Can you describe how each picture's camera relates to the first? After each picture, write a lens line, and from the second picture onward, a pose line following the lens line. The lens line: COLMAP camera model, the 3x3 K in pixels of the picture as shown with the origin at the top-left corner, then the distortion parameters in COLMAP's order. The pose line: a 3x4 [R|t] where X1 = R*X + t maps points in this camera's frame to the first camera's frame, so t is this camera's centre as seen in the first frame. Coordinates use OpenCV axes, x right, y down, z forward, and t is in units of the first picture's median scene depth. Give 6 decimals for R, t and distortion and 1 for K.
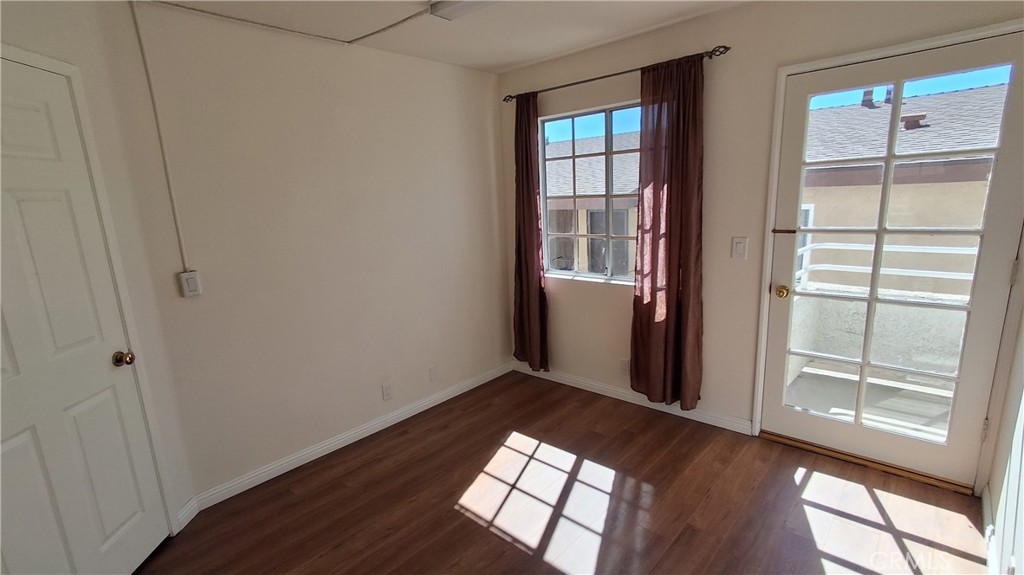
lens RADIAL K [[468.9, 0, 512.7], [0, 468.9, 293.1], [0, 0, 1]] dist [-0.010392, 0.008355]
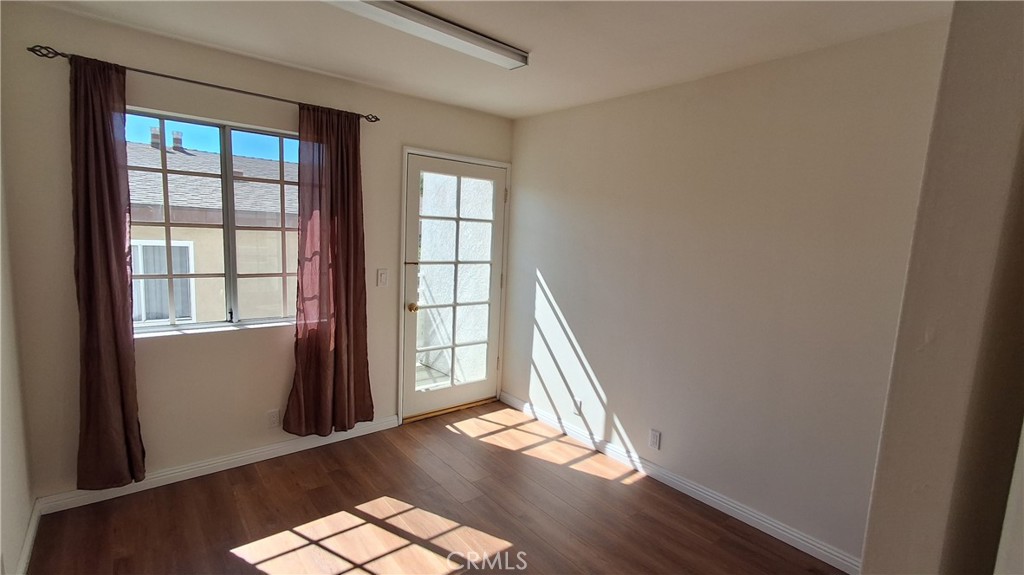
lens RADIAL K [[468.9, 0, 513.9], [0, 468.9, 290.5], [0, 0, 1]] dist [-0.010392, 0.008355]
pose [[0.143029, -0.069035, 0.987308, -0.693150], [0.154751, 0.986855, 0.046585, -0.067062], [-0.977545, 0.146124, 0.151832, 0.481844]]
